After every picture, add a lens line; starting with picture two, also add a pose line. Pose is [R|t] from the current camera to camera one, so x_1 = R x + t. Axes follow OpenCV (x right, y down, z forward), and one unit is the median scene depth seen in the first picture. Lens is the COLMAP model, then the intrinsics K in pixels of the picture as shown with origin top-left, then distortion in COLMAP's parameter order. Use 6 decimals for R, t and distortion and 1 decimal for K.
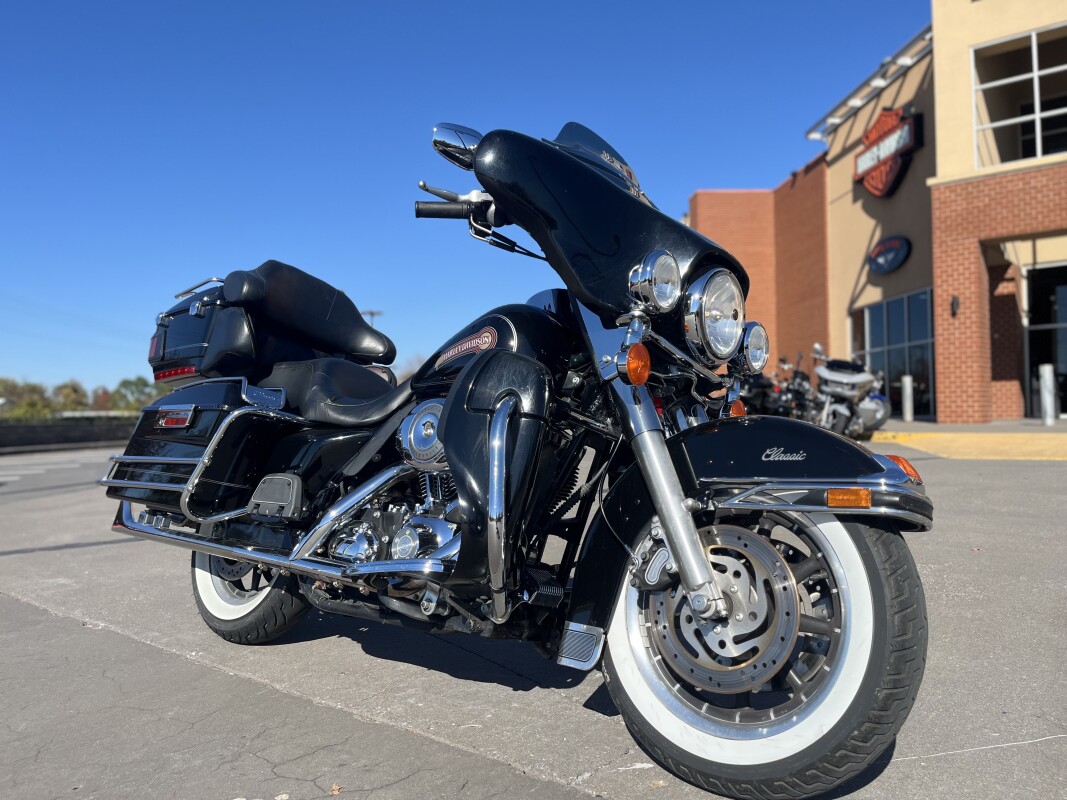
lens RADIAL K [[797.4, 0, 534.5], [0, 797.4, 386.1], [0, 0, 1]] dist [0.005338, 0.000508]
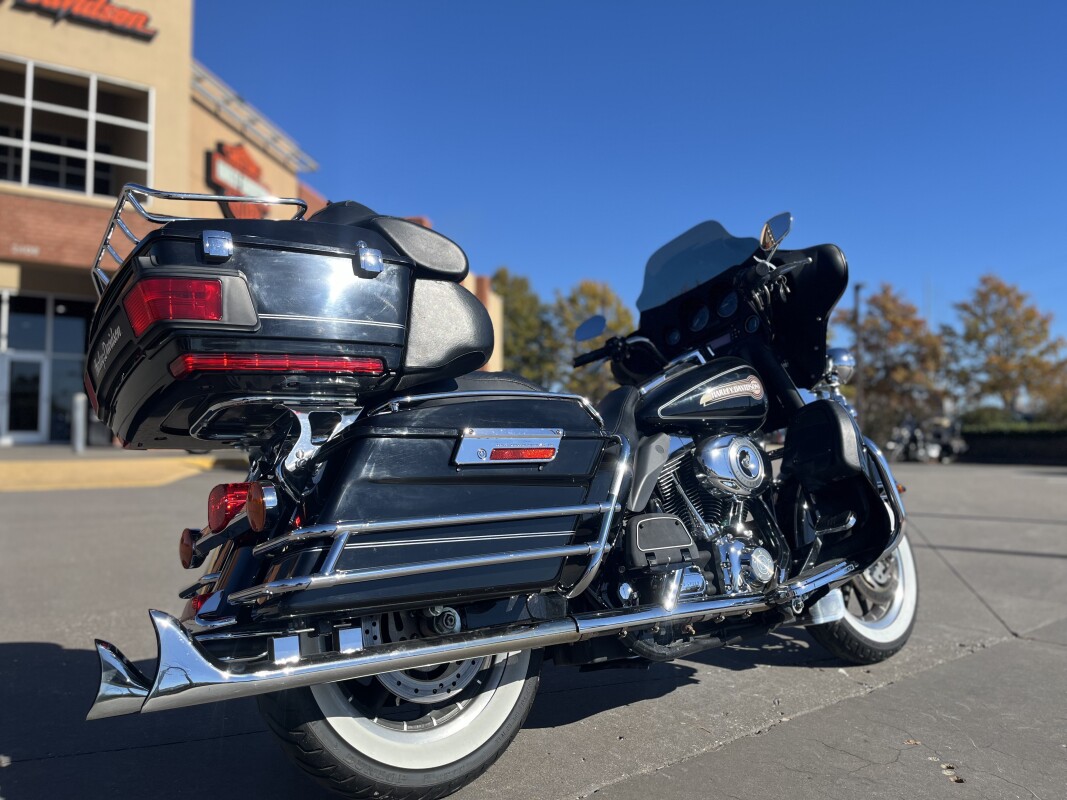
lens RADIAL K [[797.4, 0, 534.5], [0, 797.4, 386.1], [0, 0, 1]] dist [0.005338, 0.000508]
pose [[0.248513, 0.072425, 0.965917, -1.557867], [-0.040189, 0.997113, -0.064424, 0.045177], [-0.967794, -0.022809, 0.250706, 1.200672]]
